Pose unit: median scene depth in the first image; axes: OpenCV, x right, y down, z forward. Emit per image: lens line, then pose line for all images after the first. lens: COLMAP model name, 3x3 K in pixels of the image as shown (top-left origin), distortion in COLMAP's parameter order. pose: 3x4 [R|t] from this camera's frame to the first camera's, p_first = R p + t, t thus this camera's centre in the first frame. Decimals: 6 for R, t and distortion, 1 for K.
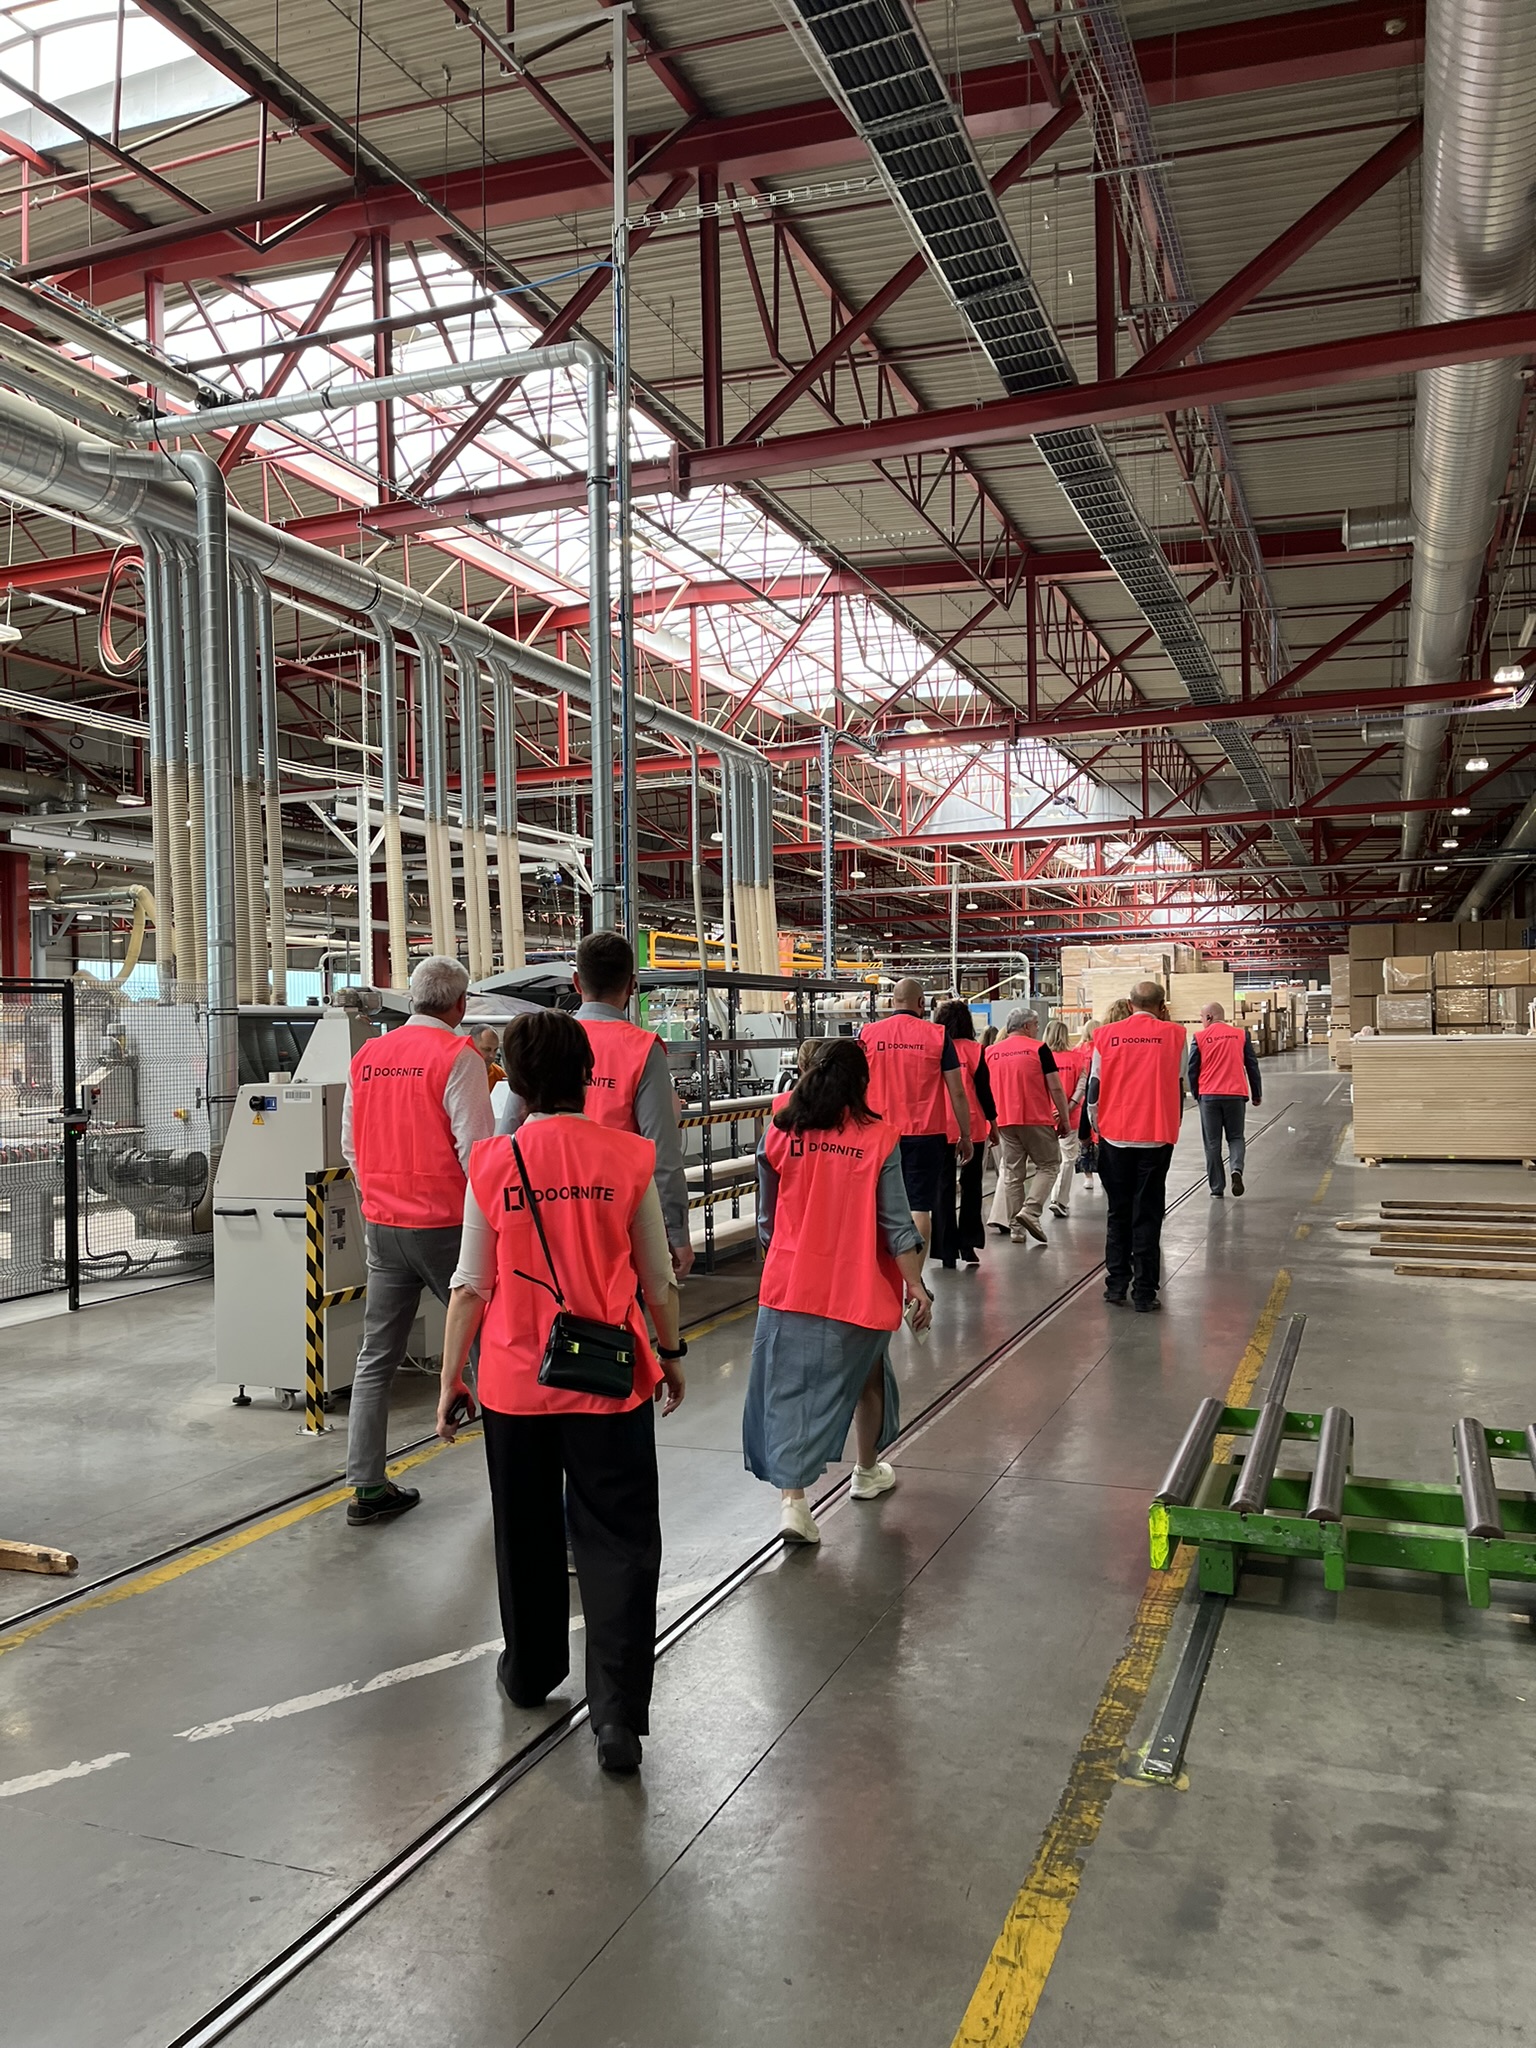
lens RADIAL K [[1551.3, 0, 755.6], [0, 1551.3, 1051.1], [0, 0, 1]] dist [0.102808, 0.002734]
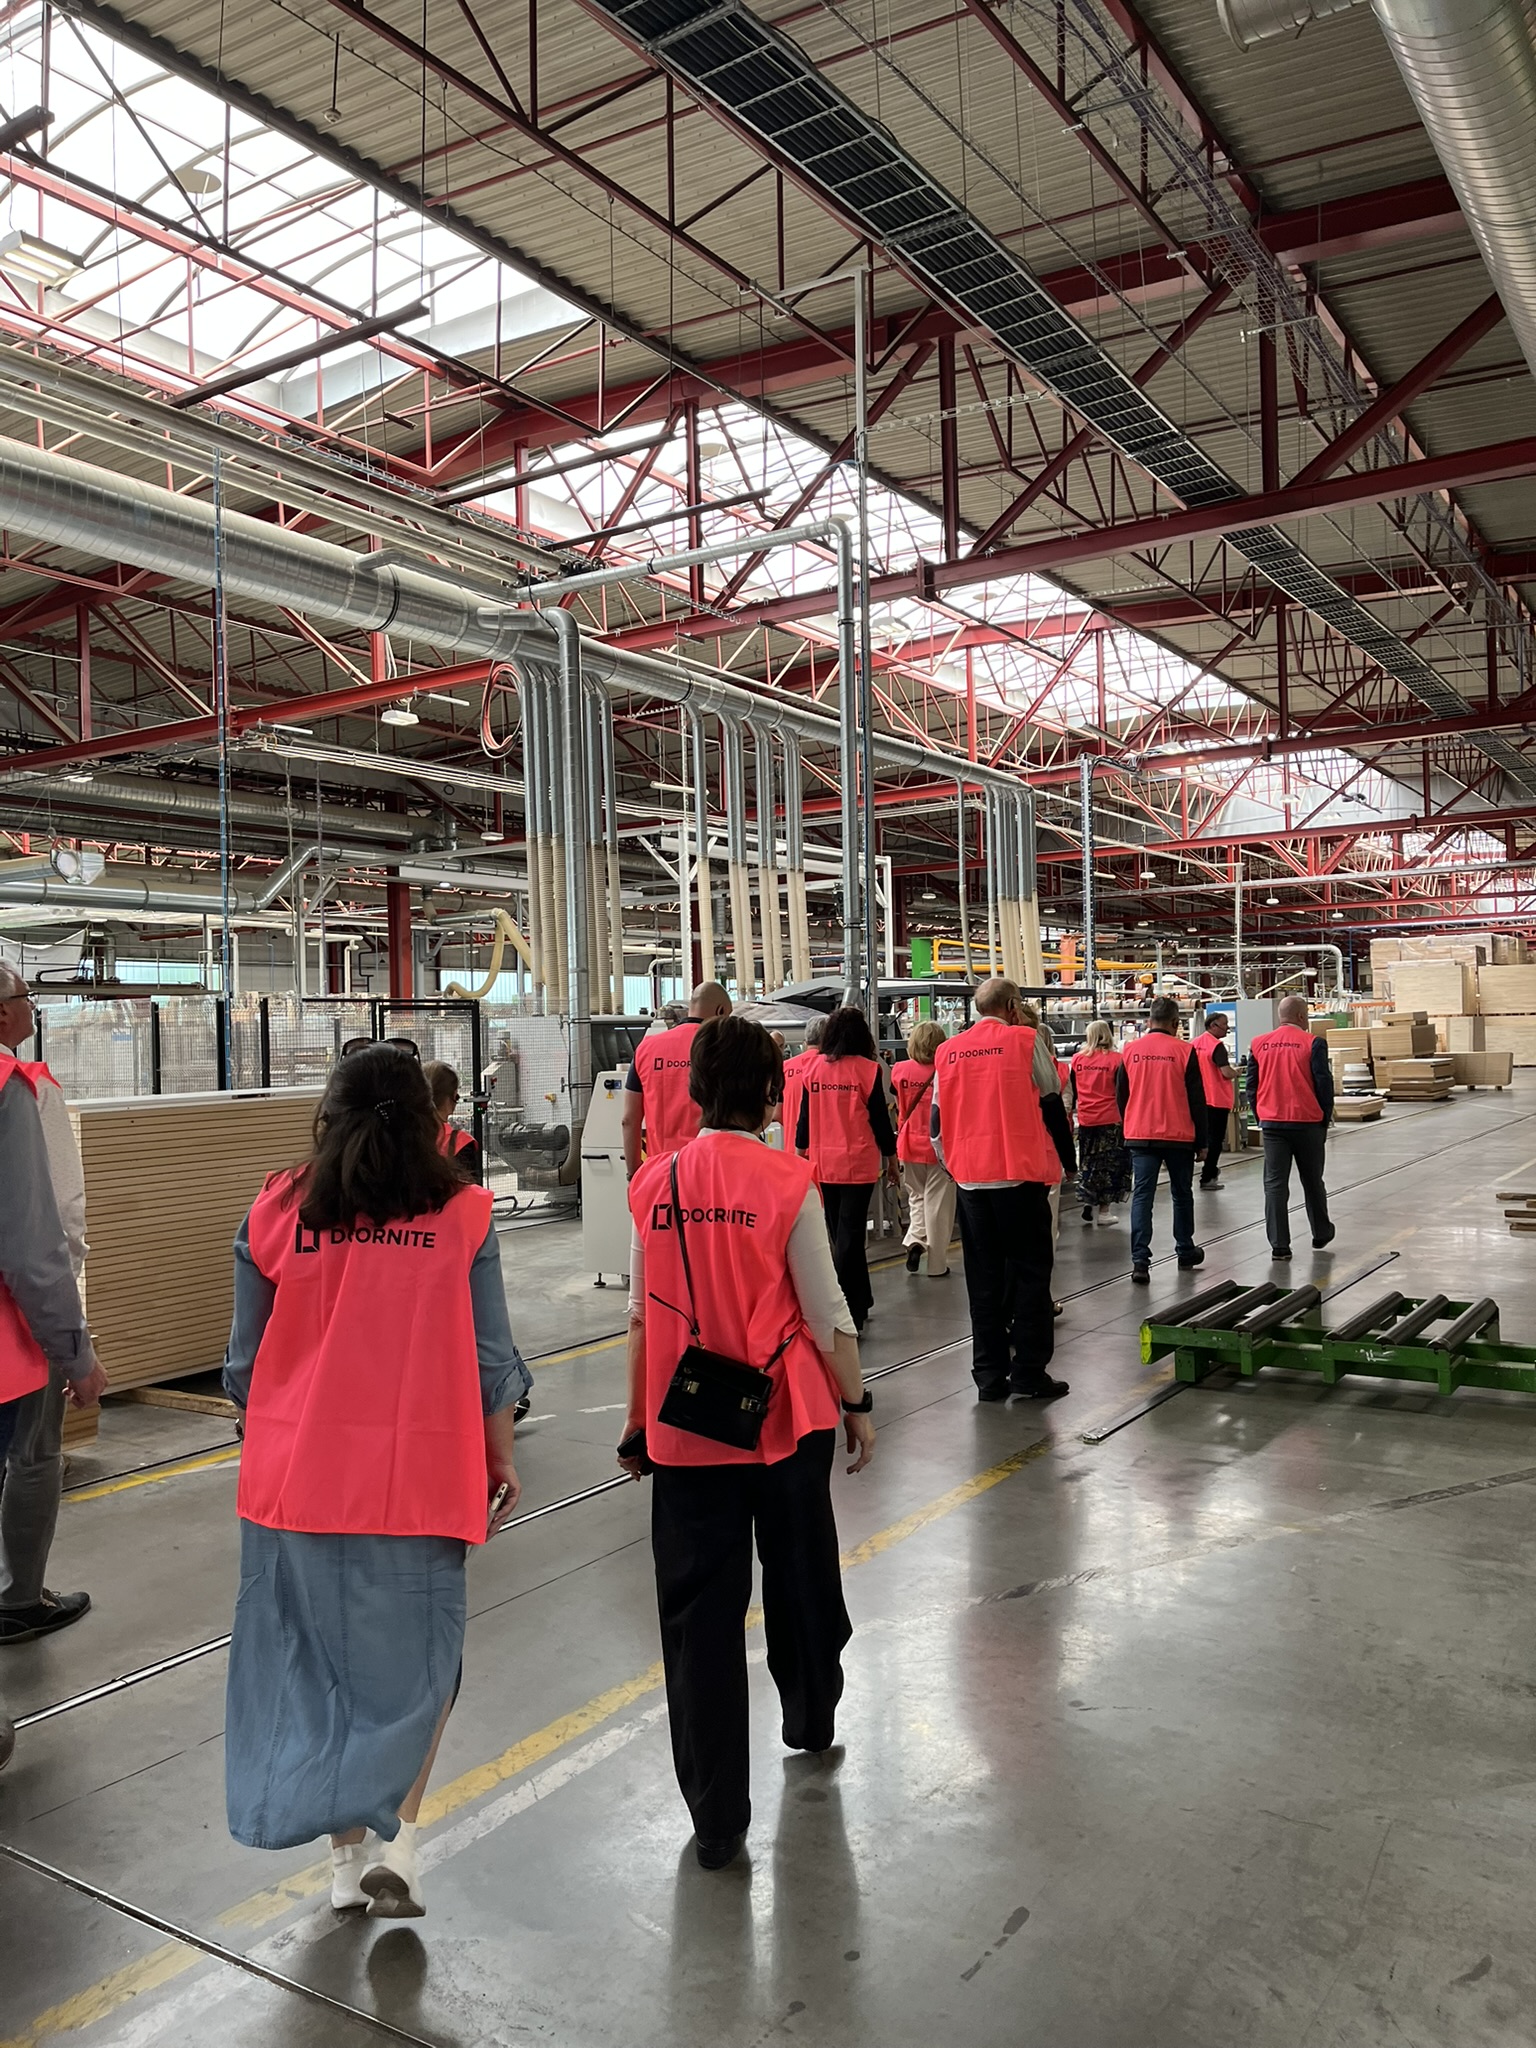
lens RADIAL K [[1551.7, 0, 768.0], [0, 1551.7, 1024.0], [0, 0, 1]] dist [0.560153, -0.000147]
pose [[0.980867, -0.010348, -0.194403, 0.041897], [0.007365, 0.999844, -0.016065, 0.000239], [0.194539, 0.014326, 0.980790, -0.149564]]
